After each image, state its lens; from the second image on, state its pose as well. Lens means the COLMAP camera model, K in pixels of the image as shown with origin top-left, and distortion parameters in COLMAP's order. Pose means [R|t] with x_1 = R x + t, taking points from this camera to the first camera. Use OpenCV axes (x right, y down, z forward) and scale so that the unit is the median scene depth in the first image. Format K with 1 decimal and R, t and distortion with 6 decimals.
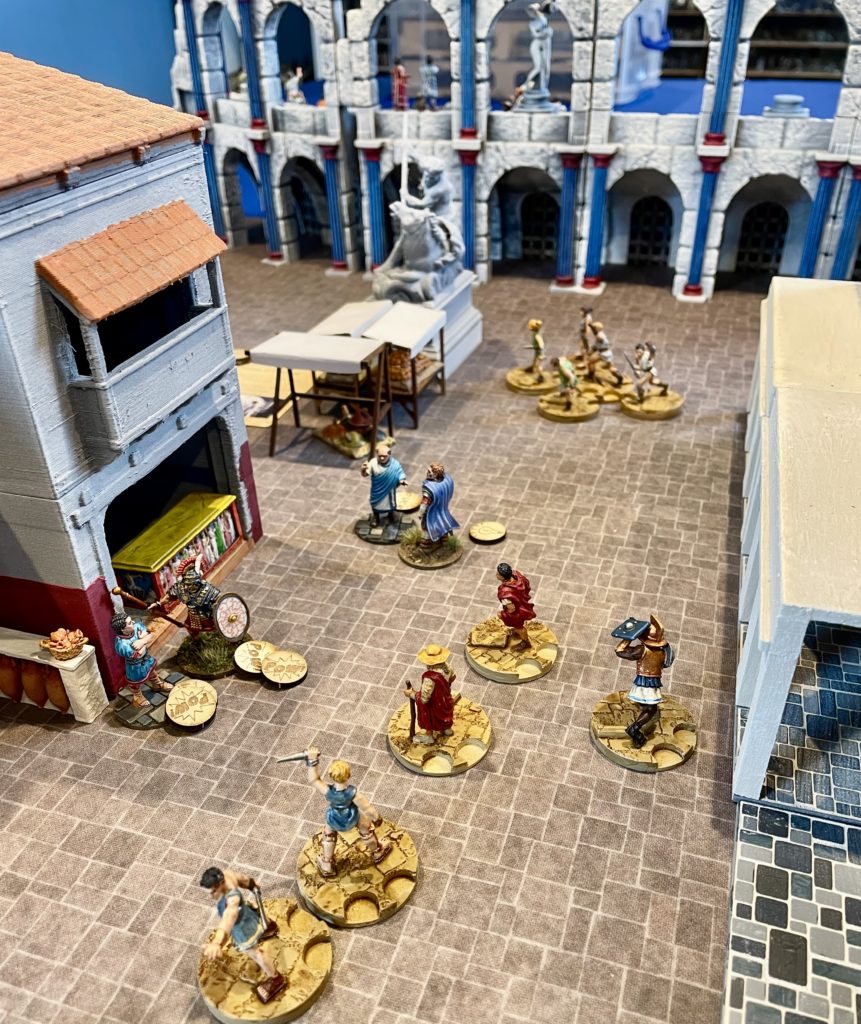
lens RADIAL K [[907.9, 0, 430.9], [0, 907.9, 583.1], [0, 0, 1]] dist [0.031836, -0.055149]
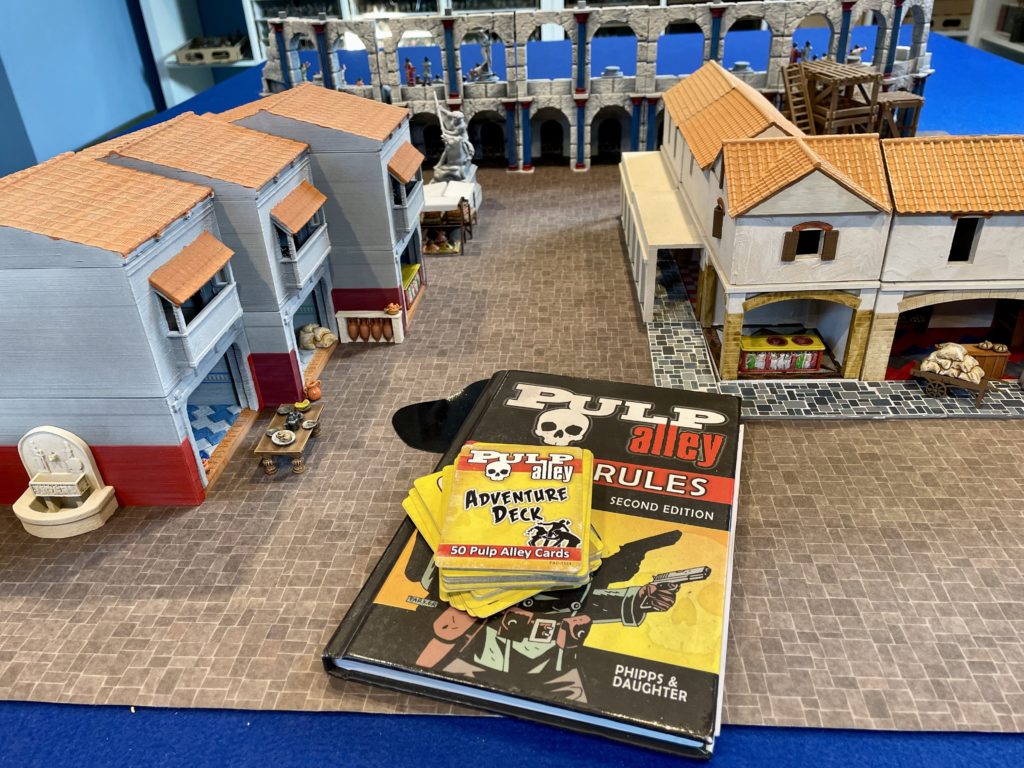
lens RADIAL K [[774.6, 0, 515.2], [0, 774.6, 382.4], [0, 0, 1]] dist [0.014770, 0.002490]
pose [[0.969679, -0.143307, 0.197955, -0.245774], [0.157733, 0.985714, -0.059056, 0.211960], [-0.186664, 0.088489, 0.978430, -0.557264]]
